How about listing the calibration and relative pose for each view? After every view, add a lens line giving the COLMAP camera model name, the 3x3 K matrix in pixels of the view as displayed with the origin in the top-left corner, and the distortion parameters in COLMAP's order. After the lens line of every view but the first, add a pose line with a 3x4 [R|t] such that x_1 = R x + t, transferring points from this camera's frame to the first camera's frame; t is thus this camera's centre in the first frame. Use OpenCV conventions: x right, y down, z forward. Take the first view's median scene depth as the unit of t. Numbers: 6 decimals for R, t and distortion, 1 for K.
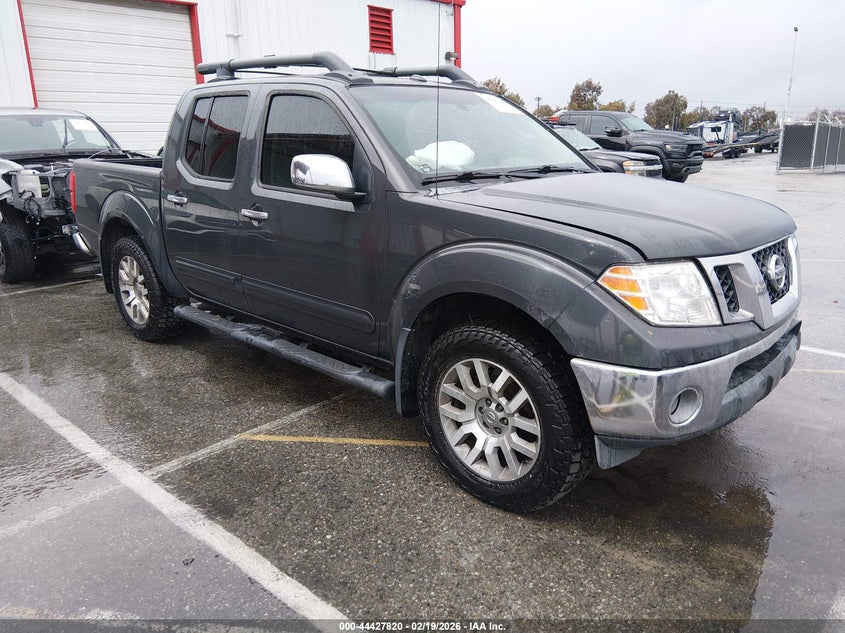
lens RADIAL K [[665.1, 0, 422.5], [0, 665.1, 316.5], [0, 0, 1]] dist [0.004072, -0.002512]
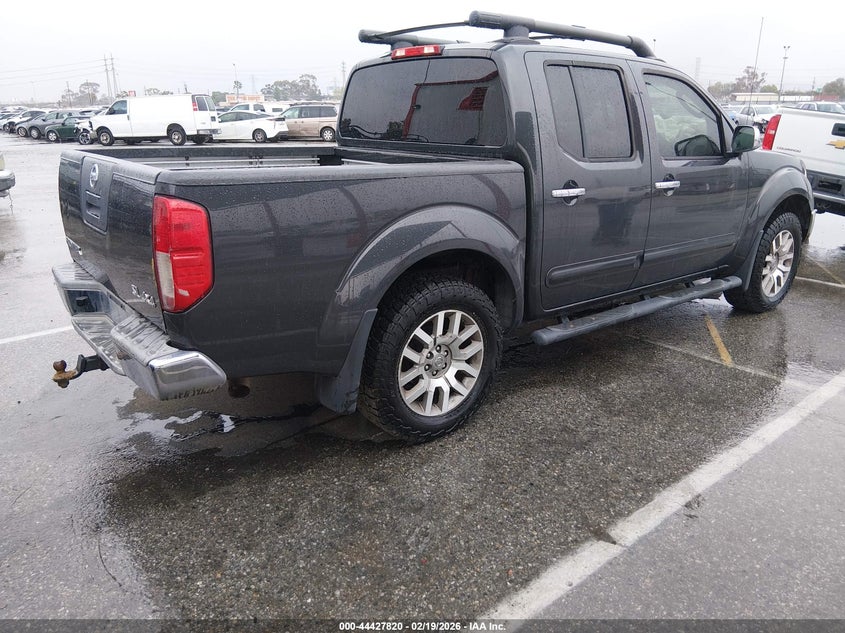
lens RADIAL K [[665.1, 0, 422.5], [0, 665.1, 316.5], [0, 0, 1]] dist [0.004072, -0.002512]
pose [[0.127631, -0.288565, 0.948915, -1.334545], [0.264124, 0.932081, 0.247920, -0.314272], [-0.956007, 0.218989, 0.195180, 1.170252]]
